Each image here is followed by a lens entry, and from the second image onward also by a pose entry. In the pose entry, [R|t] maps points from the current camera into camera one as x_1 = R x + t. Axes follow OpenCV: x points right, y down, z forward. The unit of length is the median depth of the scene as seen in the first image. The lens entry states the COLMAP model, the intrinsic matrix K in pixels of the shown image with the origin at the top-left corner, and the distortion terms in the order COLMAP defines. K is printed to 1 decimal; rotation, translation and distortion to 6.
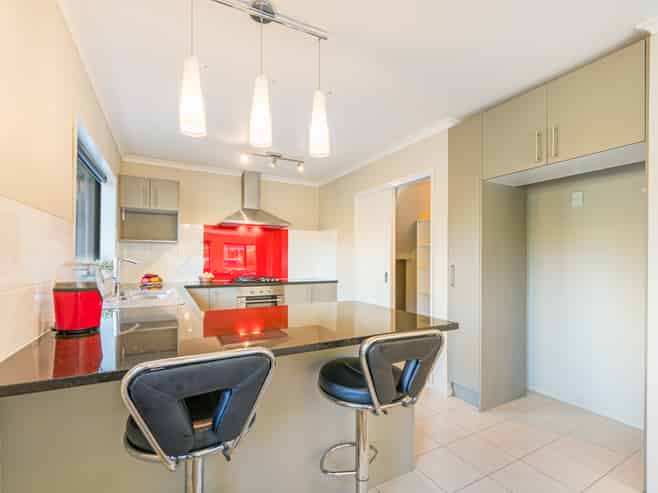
lens RADIAL K [[307.9, 0, 328.6], [0, 307.9, 252.3], [0, 0, 1]] dist [0.003103, -0.000515]
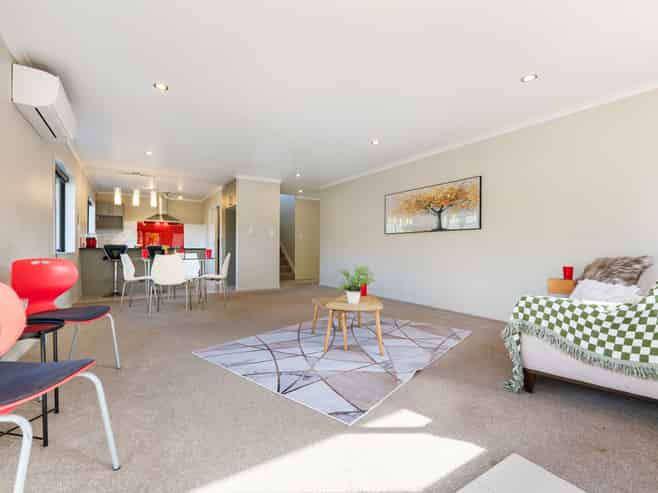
lens RADIAL K [[307.9, 0, 328.8], [0, 307.9, 246.8], [0, 0, 1]] dist [0.003103, -0.000515]
pose [[0.995547, -0.001378, 0.094259, 0.772112], [0.001782, 0.999990, -0.004197, 0.101048], [-0.094252, 0.004346, 0.995539, -1.345791]]
